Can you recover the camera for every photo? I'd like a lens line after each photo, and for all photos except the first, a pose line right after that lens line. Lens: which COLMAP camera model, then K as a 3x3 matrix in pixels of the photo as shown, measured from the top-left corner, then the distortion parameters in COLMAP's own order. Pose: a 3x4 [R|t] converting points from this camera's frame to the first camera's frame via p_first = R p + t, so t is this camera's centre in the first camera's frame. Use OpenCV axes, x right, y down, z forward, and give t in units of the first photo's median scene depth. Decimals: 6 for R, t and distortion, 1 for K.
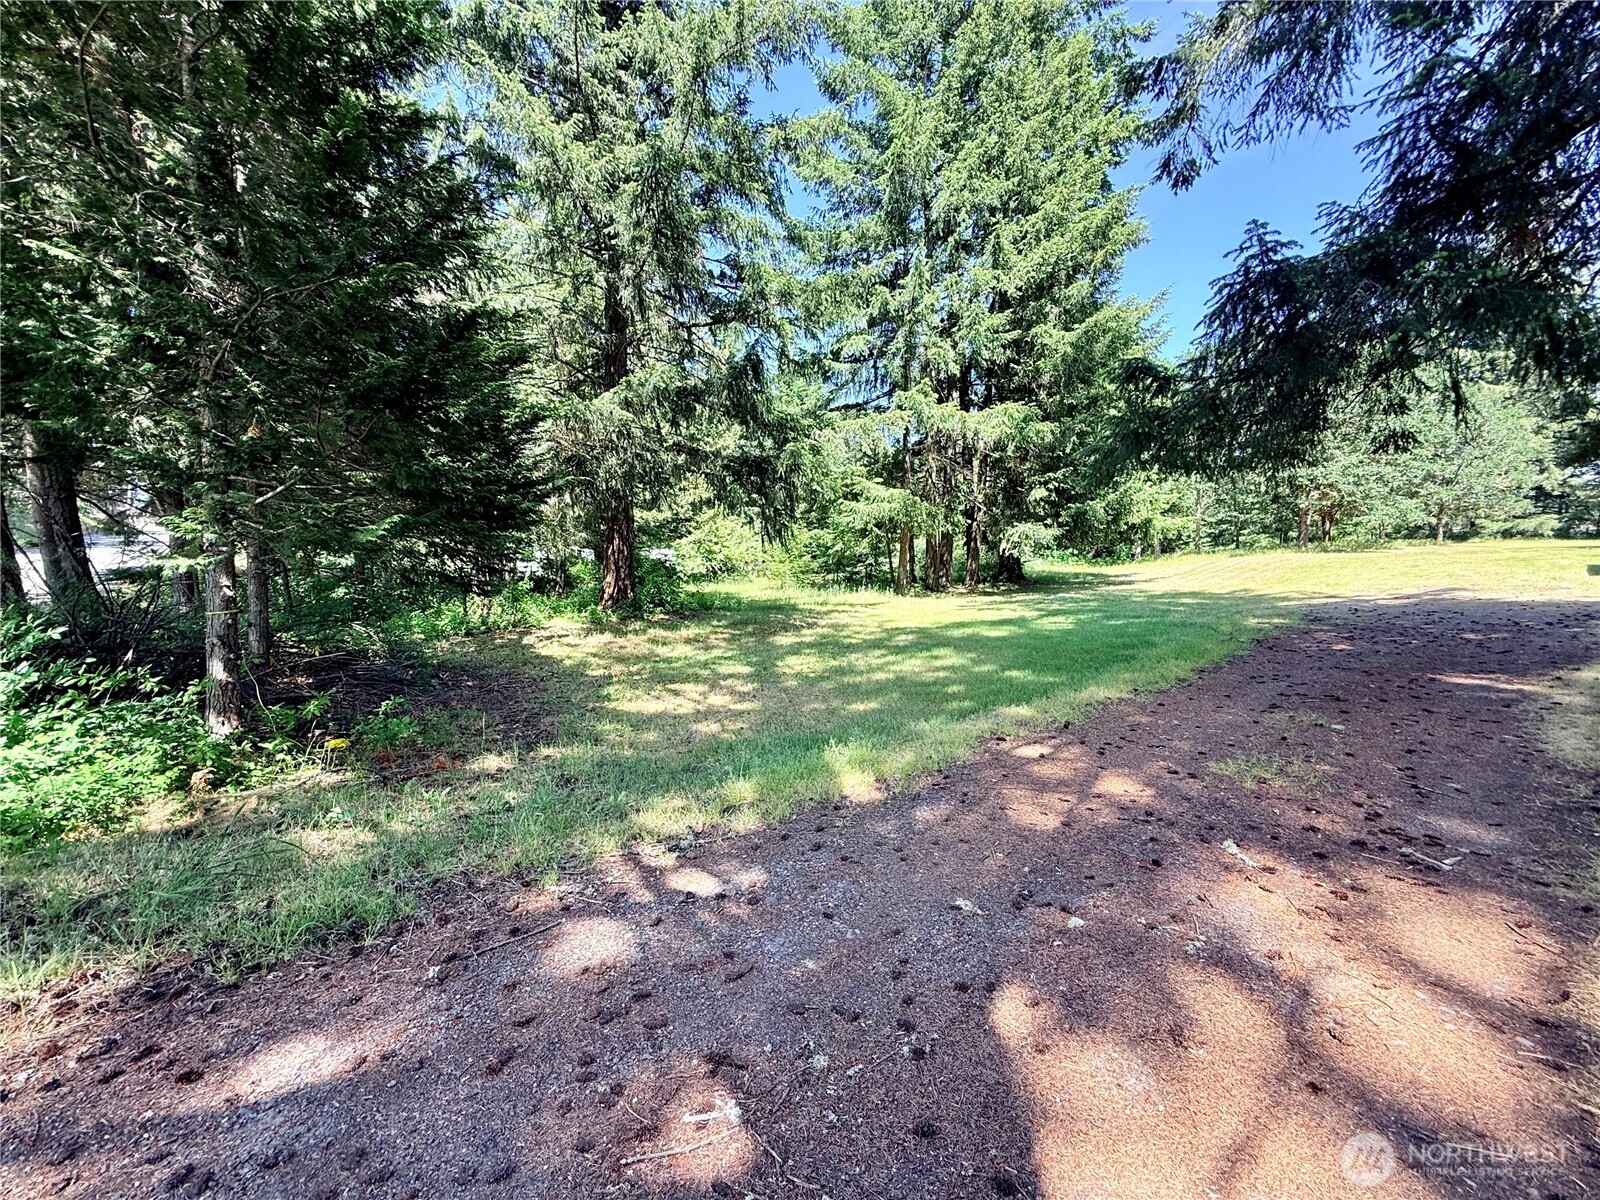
lens RADIAL K [[648.3, 0, 799.5], [0, 648.3, 596.1], [0, 0, 1]] dist [0.006151, 0.000104]
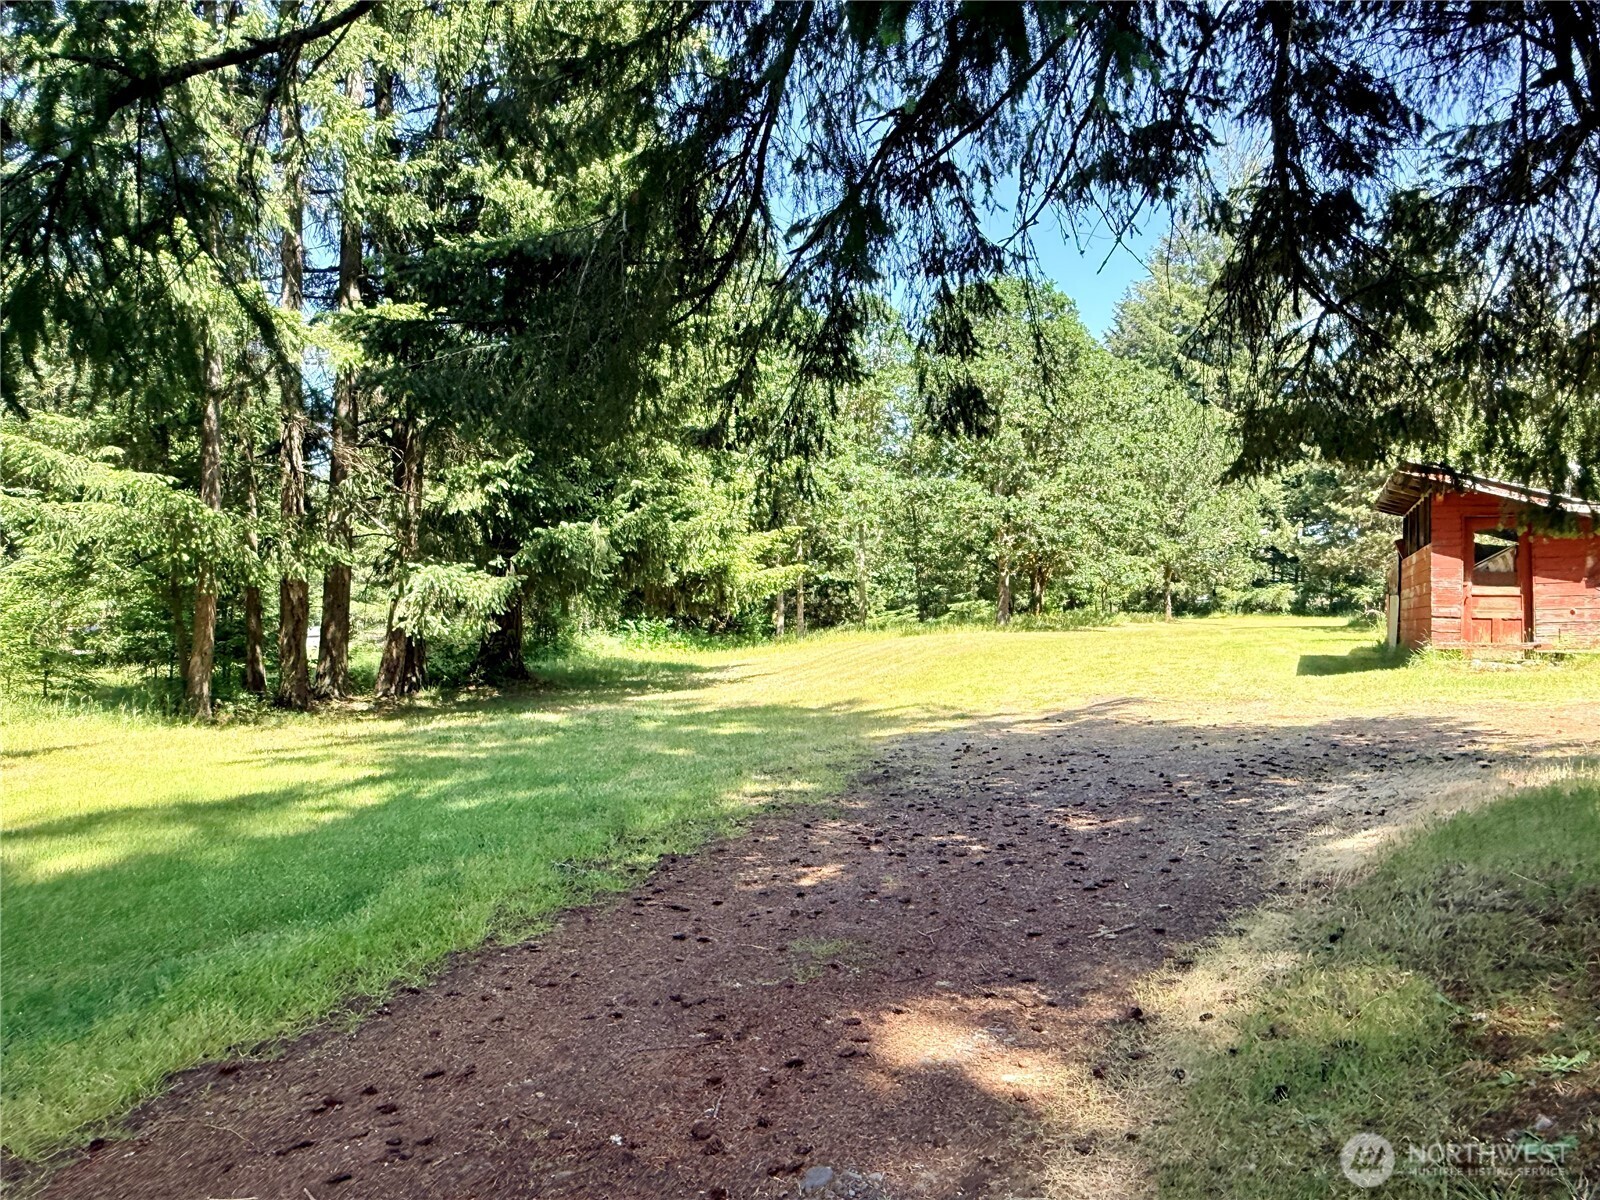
lens RADIAL K [[1119.4, 0, 800.3], [0, 1119.4, 602.7], [0, 0, 1]] dist [-0.003636, -0.000324]
pose [[0.906955, 0.021282, 0.420689, 0.109644], [0.013182, 0.996800, -0.078845, -0.007872], [-0.421021, 0.077054, 0.903772, 0.075009]]
